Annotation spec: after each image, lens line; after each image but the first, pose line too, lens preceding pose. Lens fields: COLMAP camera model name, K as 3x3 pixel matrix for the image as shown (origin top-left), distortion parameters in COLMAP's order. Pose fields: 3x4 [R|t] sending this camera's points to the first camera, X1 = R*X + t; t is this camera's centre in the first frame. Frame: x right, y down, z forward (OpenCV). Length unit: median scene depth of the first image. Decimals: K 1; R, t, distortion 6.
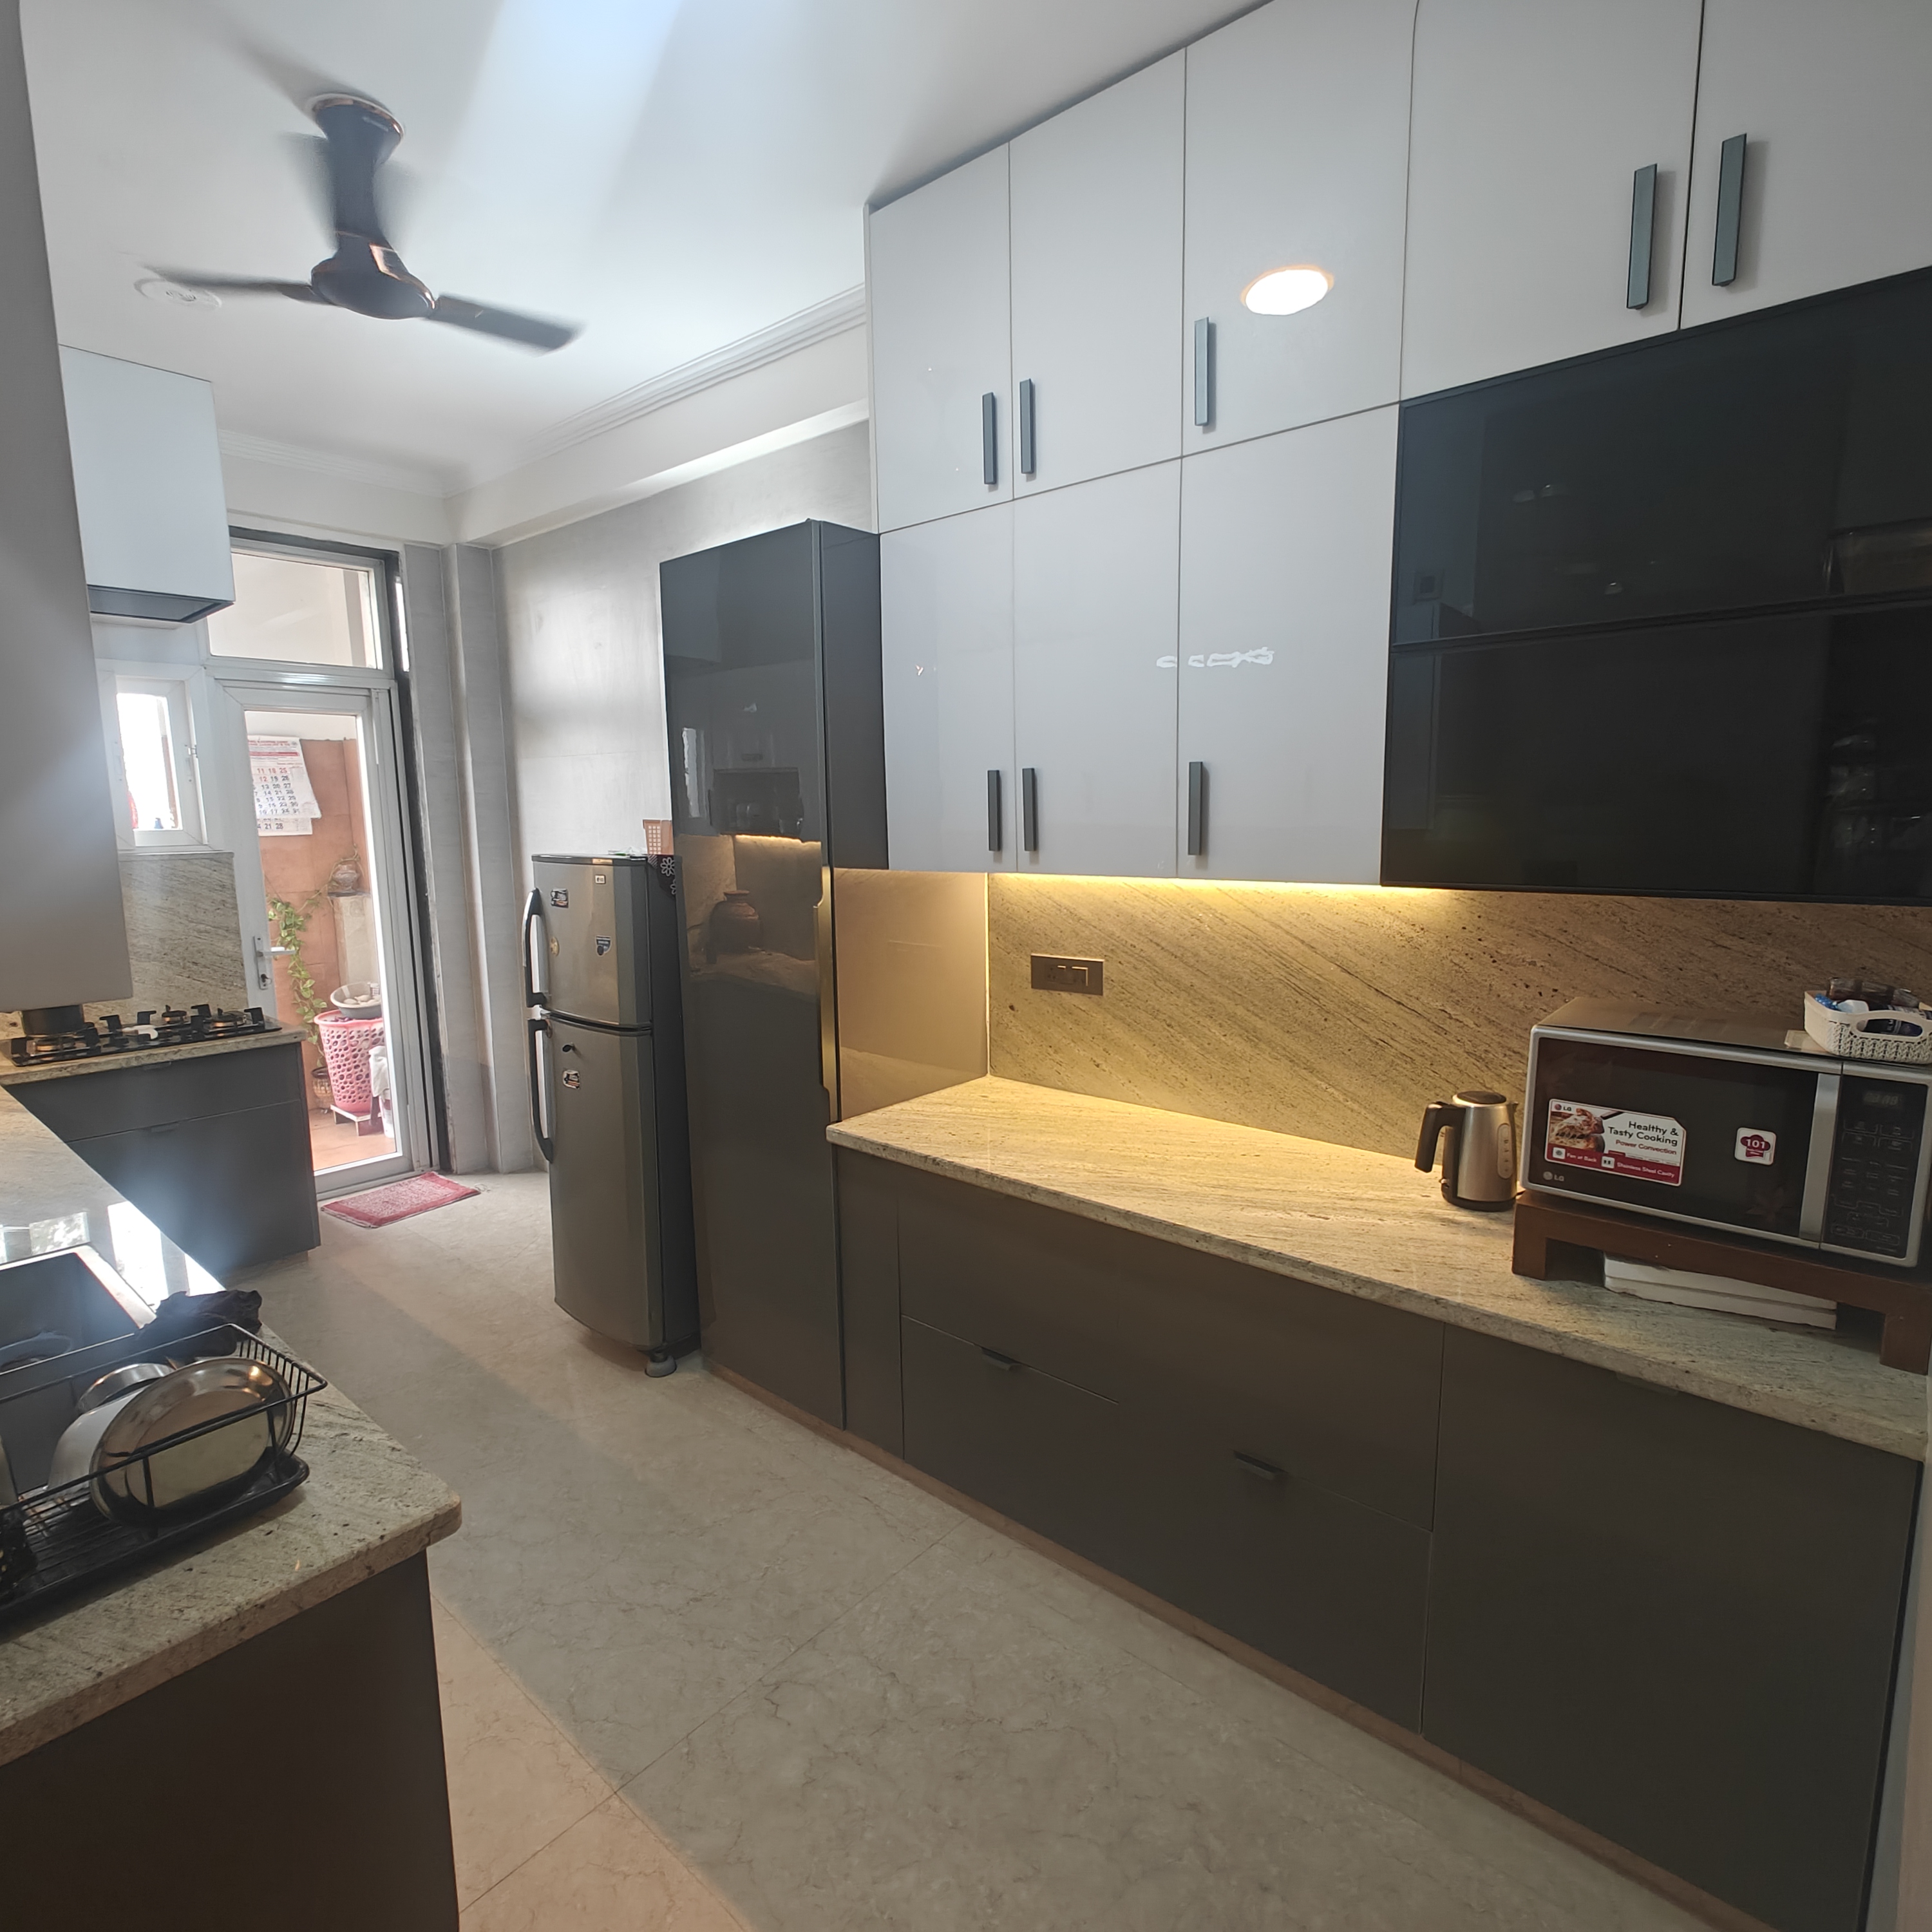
lens RADIAL K [[1080.0, 0, 986.2], [0, 1080.0, 968.2], [0, 0, 1]] dist [0.000679, -0.000847]
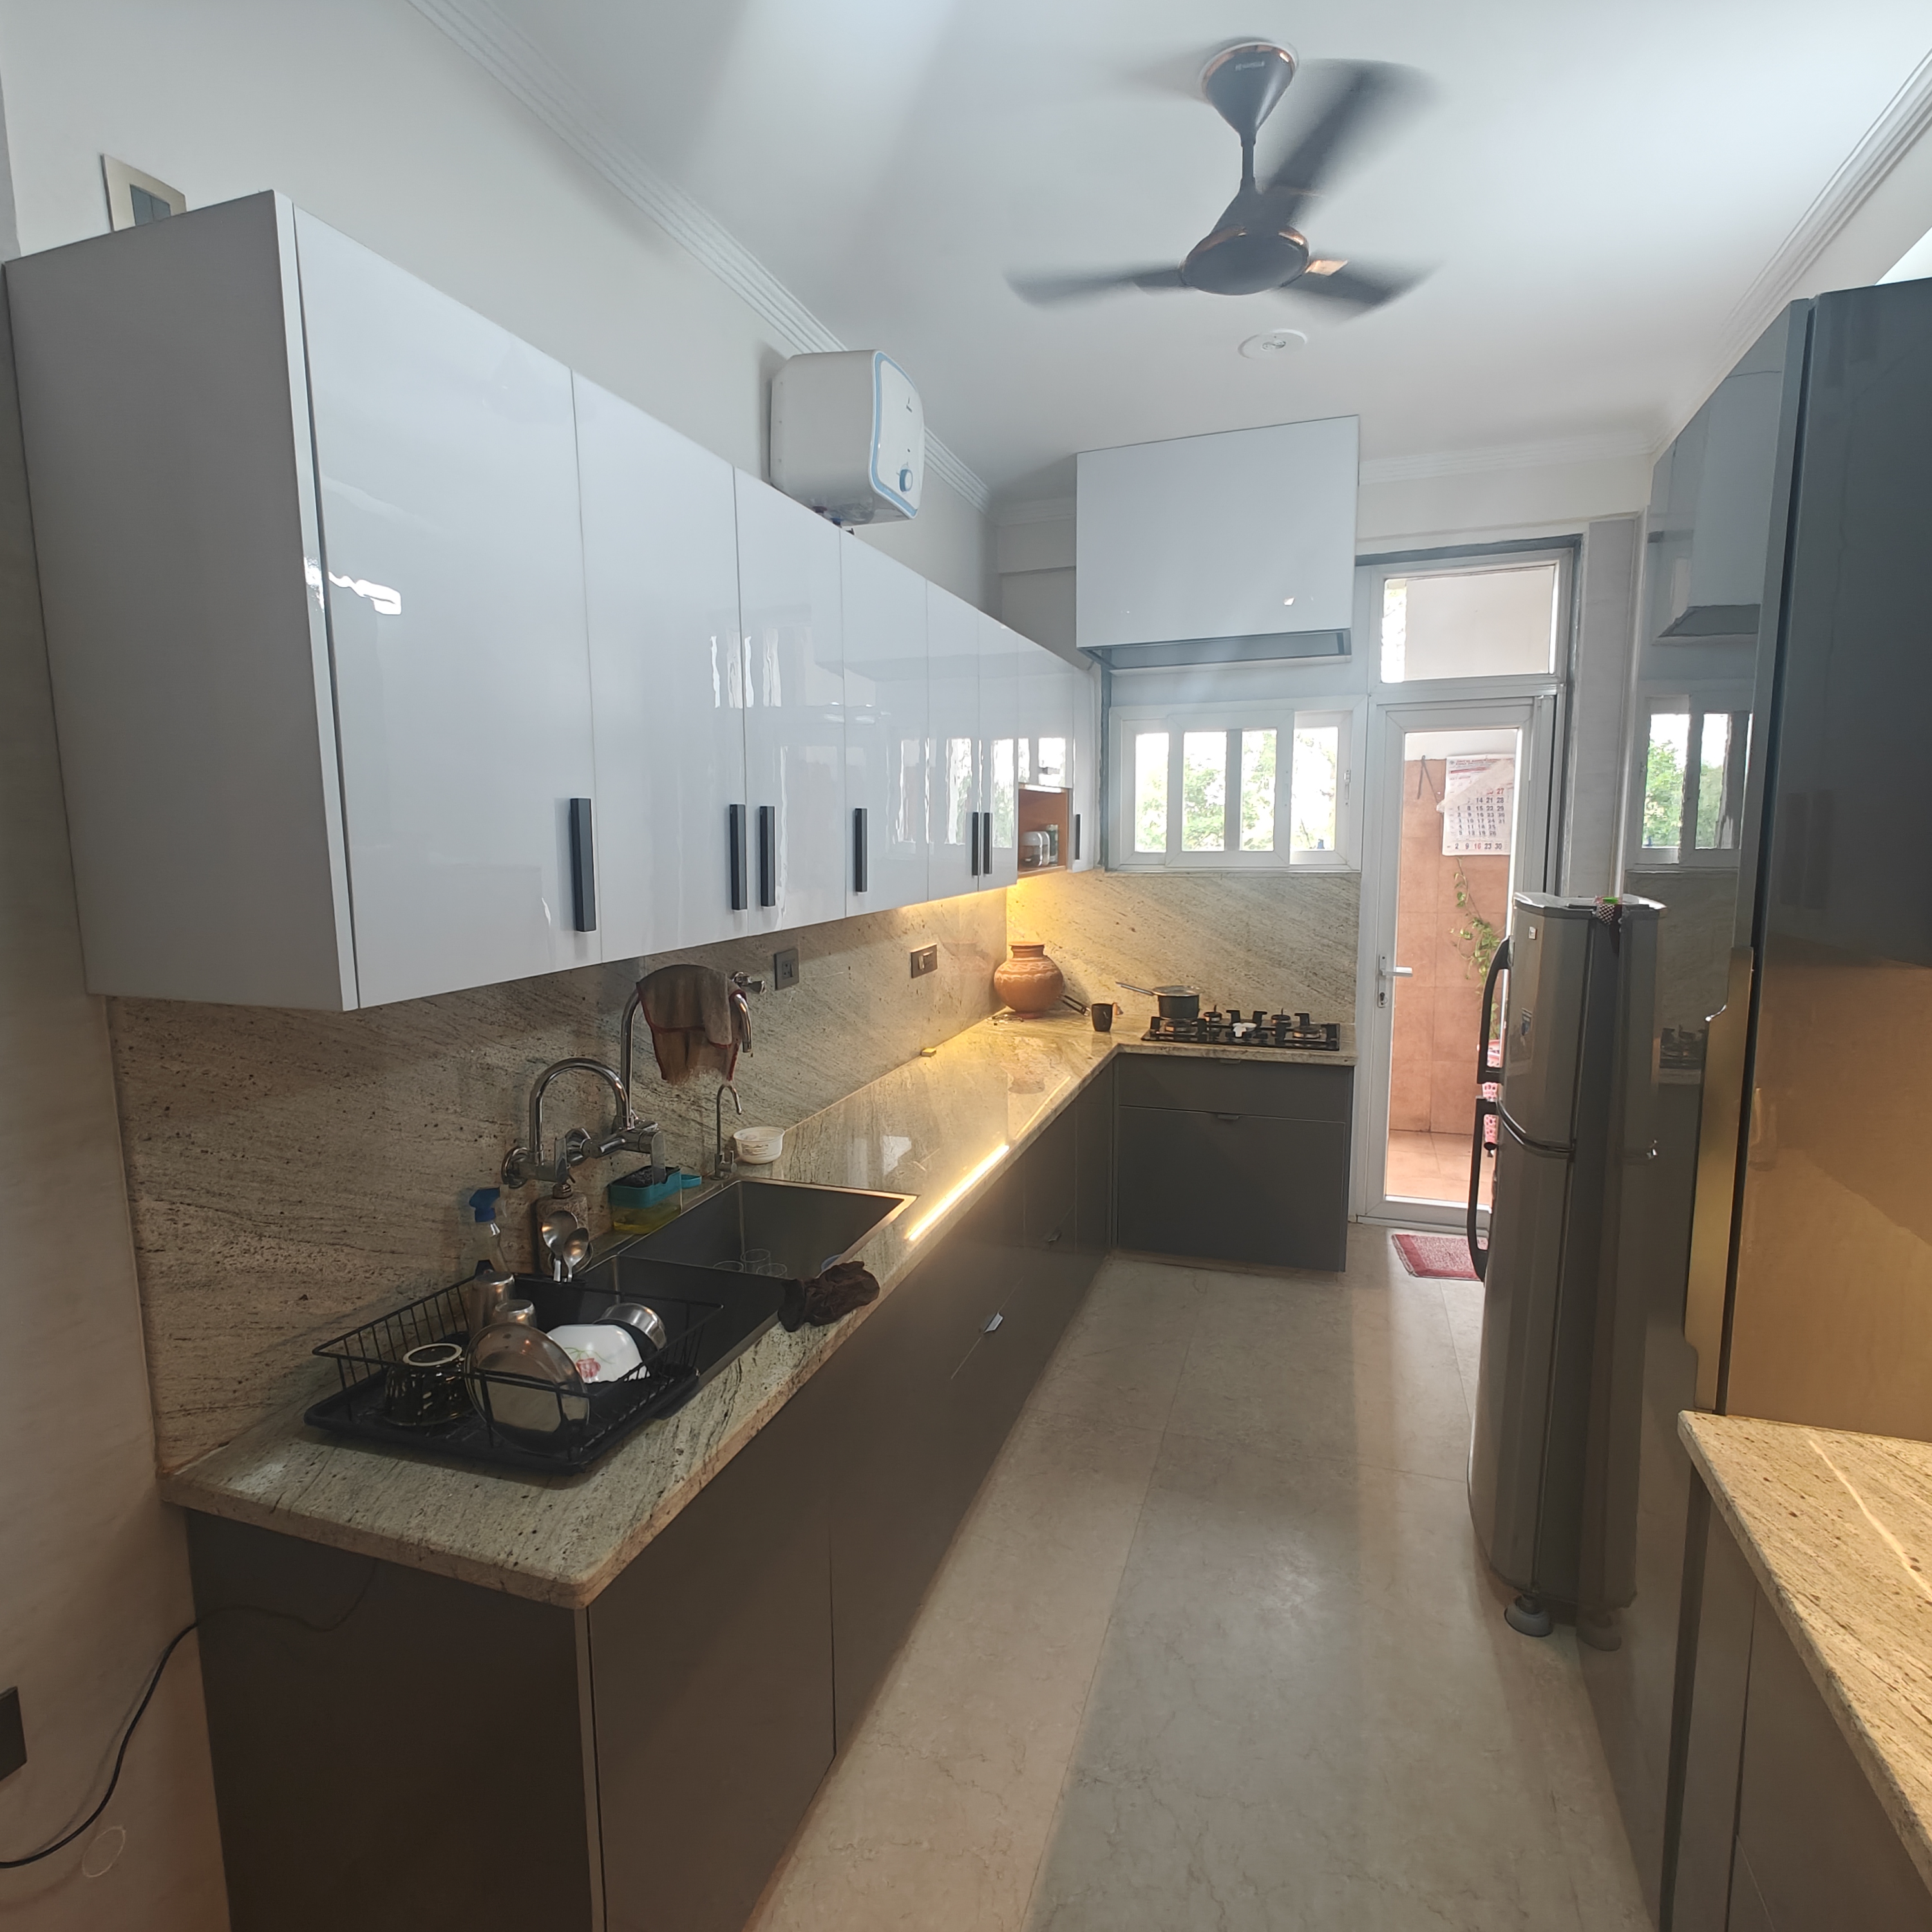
lens RADIAL K [[1080.0, 0, 990.2], [0, 1080.0, 972.4], [0, 0, 1]] dist [0.000679, -0.000847]
pose [[0.353256, 0.123978, -0.927275, 0.188348], [-0.129573, 0.988111, 0.082750, -0.067223], [0.926510, 0.090918, 0.365120, 0.387314]]
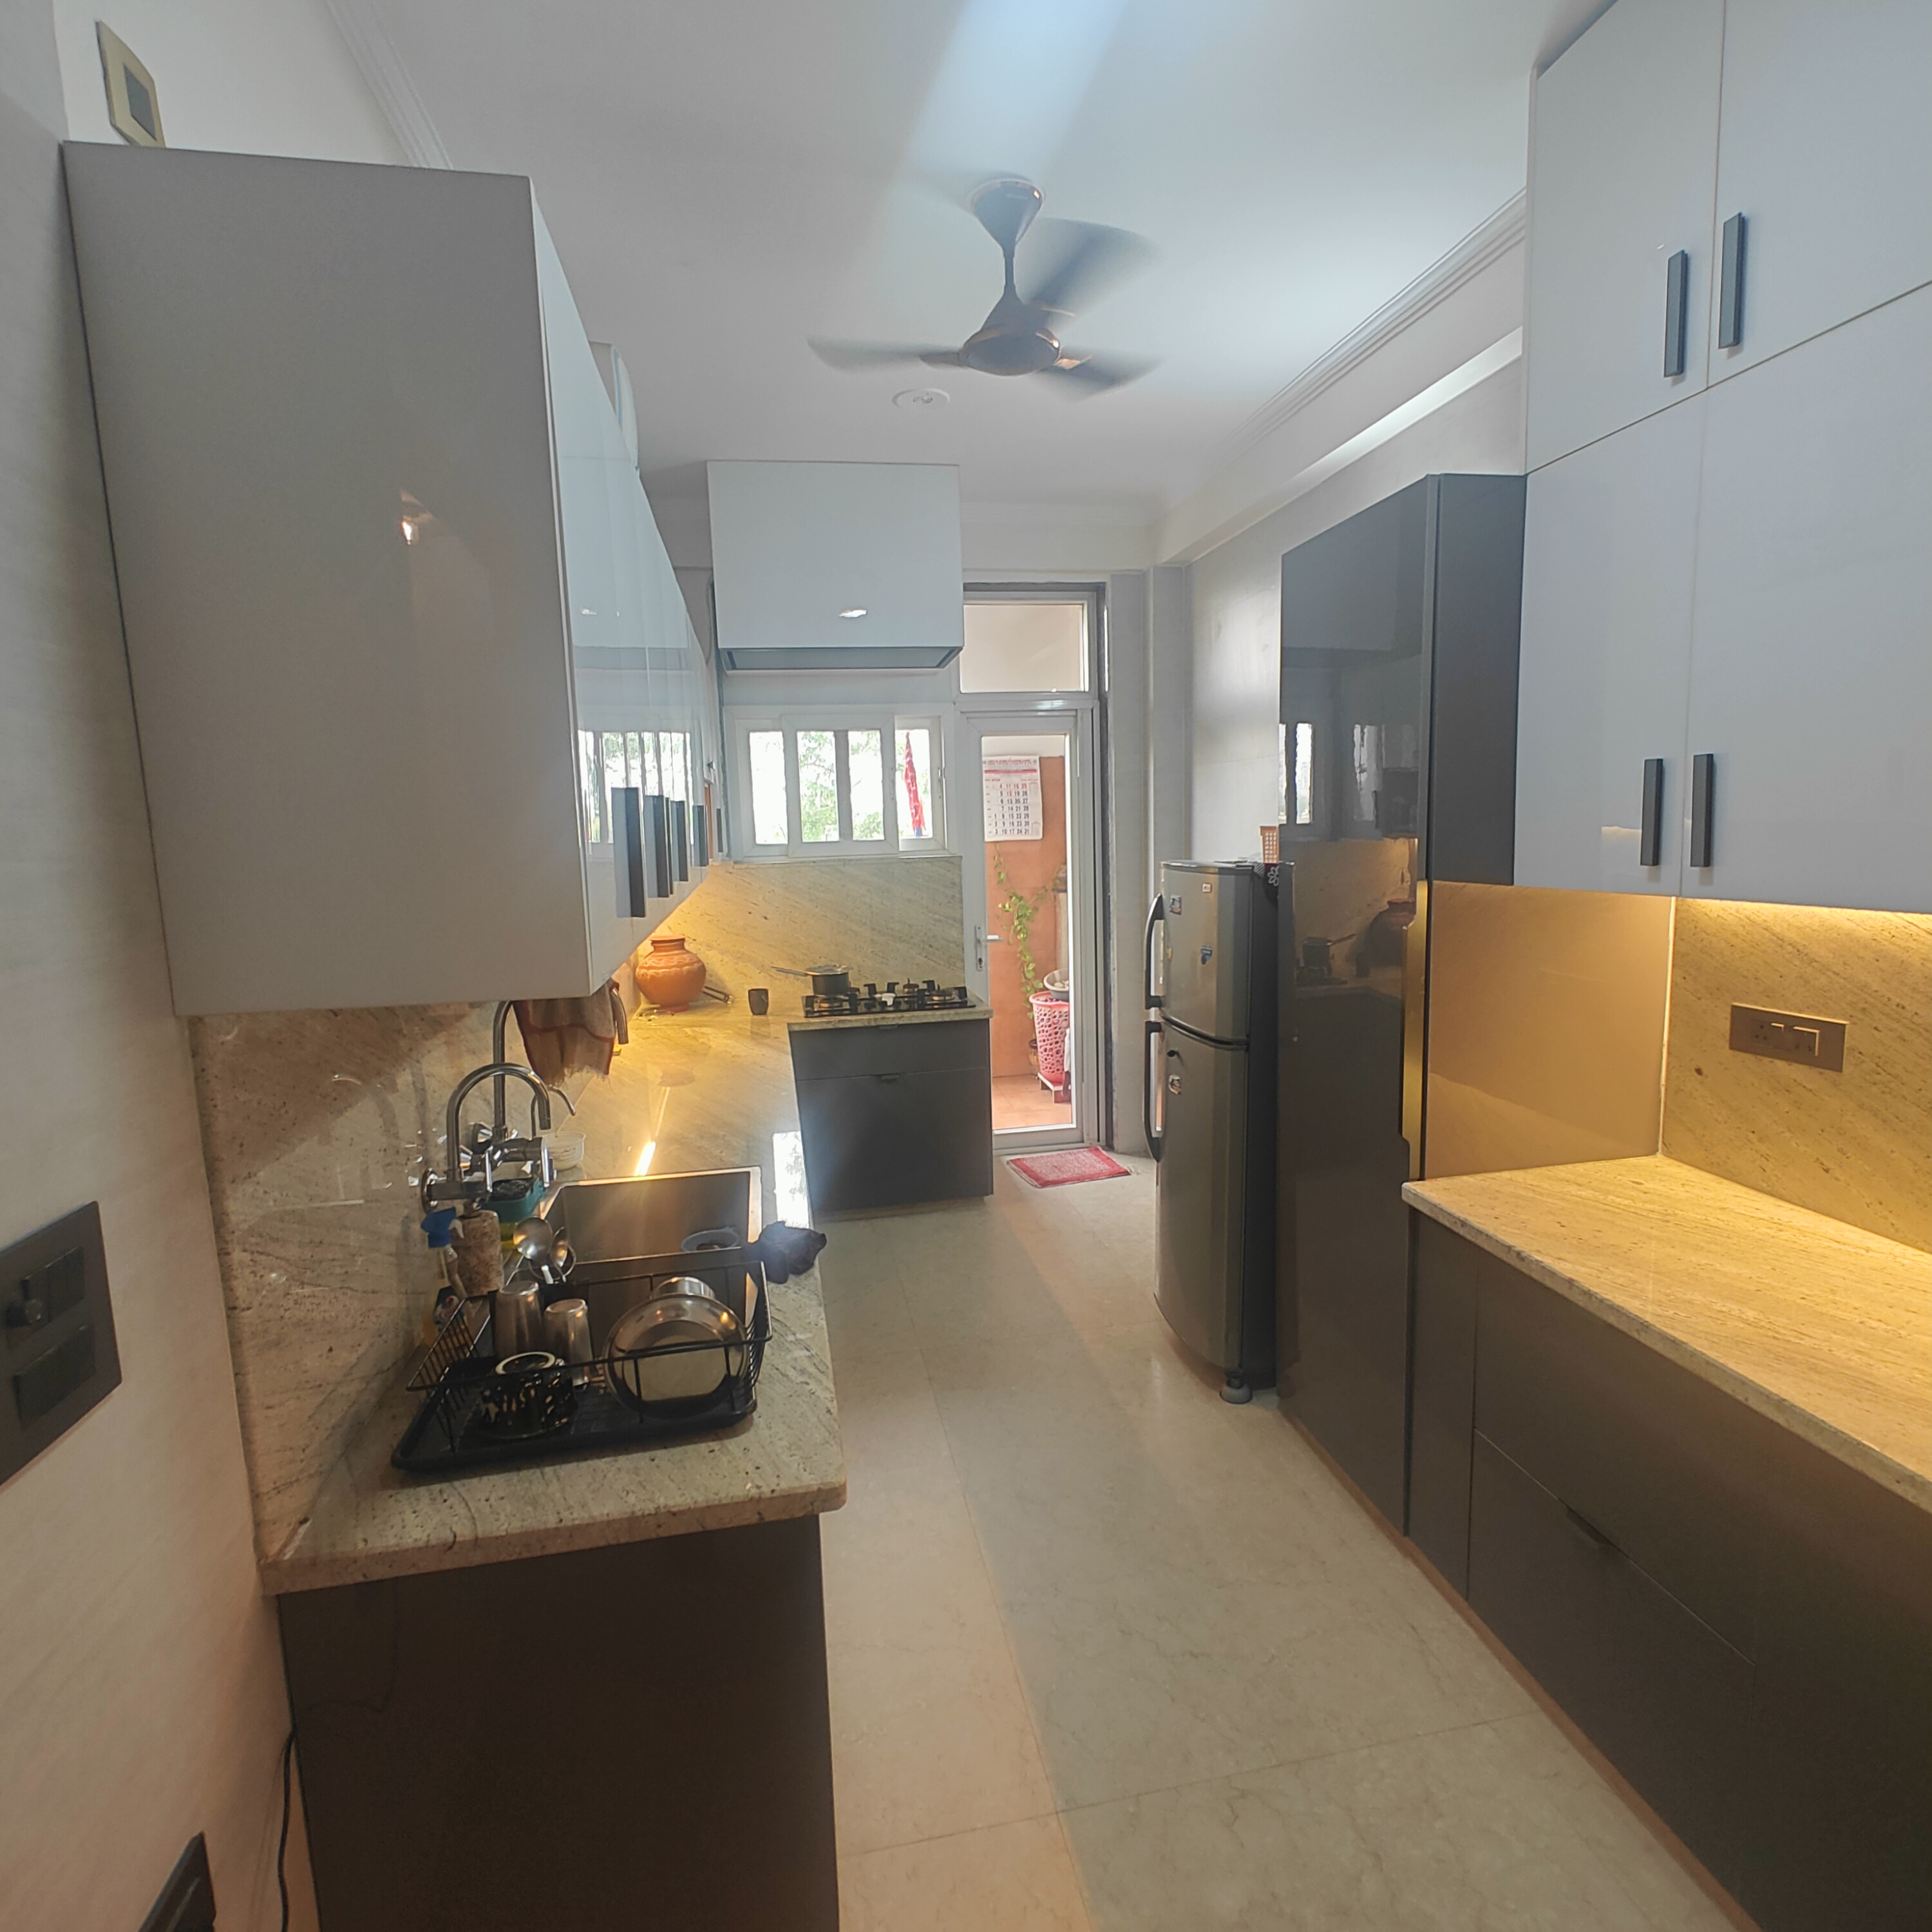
lens RADIAL K [[1080.0, 0, 975.7], [0, 1080.0, 969.7], [0, 0, 1]] dist [0.000679, -0.000847]
pose [[0.773433, 0.071637, -0.629817, 0.103763], [-0.068203, 0.997230, 0.029672, -0.022212], [0.630198, 0.020006, 0.776177, 0.100066]]
